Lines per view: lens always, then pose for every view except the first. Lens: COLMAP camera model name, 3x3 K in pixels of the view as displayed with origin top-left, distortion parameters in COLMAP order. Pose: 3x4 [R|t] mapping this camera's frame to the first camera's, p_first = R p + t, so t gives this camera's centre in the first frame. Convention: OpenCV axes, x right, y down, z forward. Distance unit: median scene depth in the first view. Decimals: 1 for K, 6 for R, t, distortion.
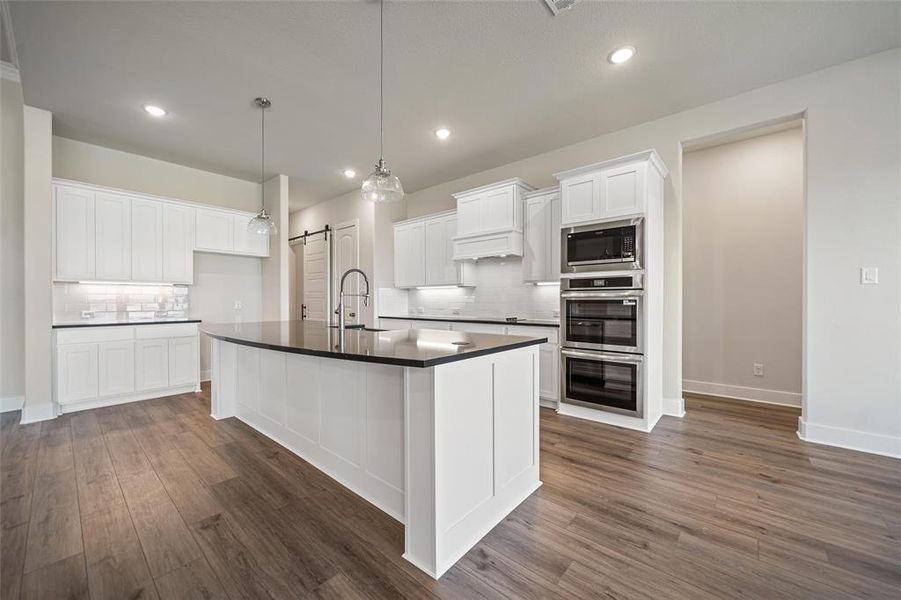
lens RADIAL K [[351.4, 0, 457.3], [0, 351.4, 299.1], [0, 0, 1]] dist [-0.003493, 0.000288]
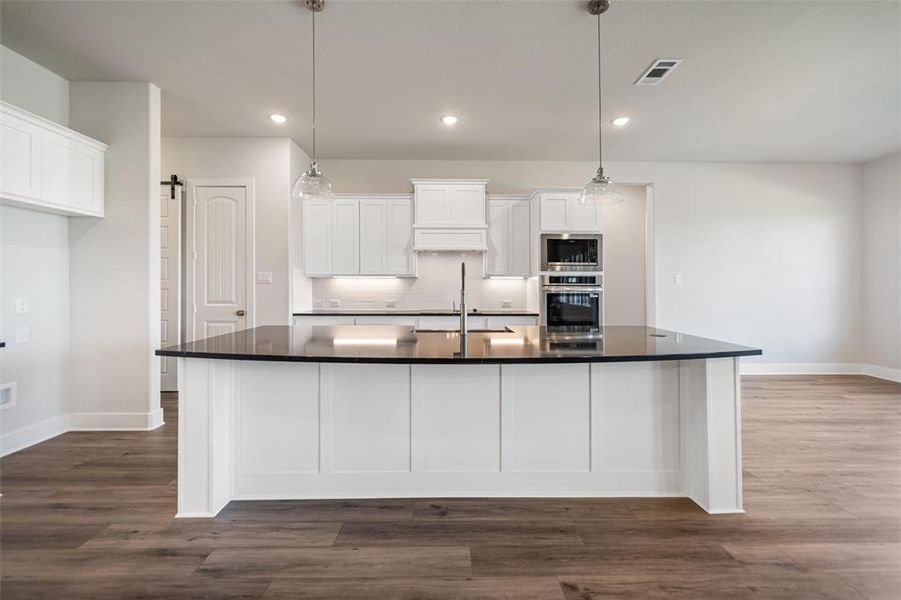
lens RADIAL K [[351.4, 0, 459.2], [0, 351.4, 282.6], [0, 0, 1]] dist [-0.003493, 0.000288]
pose [[0.740490, 0.007146, 0.672030, -0.721899], [-0.007733, 0.999968, -0.002112, -0.029288], [-0.672023, -0.003633, 0.740521, 0.300669]]
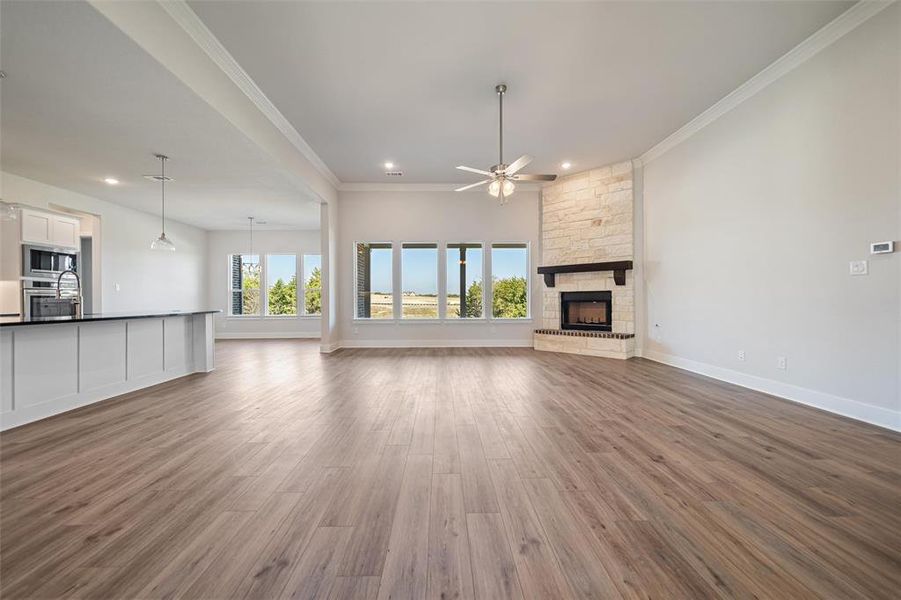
lens RADIAL K [[351.4, 0, 443.9], [0, 351.4, 299.6], [0, 0, 1]] dist [-0.003493, 0.000288]
pose [[-0.653922, 0.001734, 0.756560, -1.823841], [-0.000793, 0.999995, -0.002977, 0.021315], [-0.756562, -0.002546, -0.653917, 0.649779]]
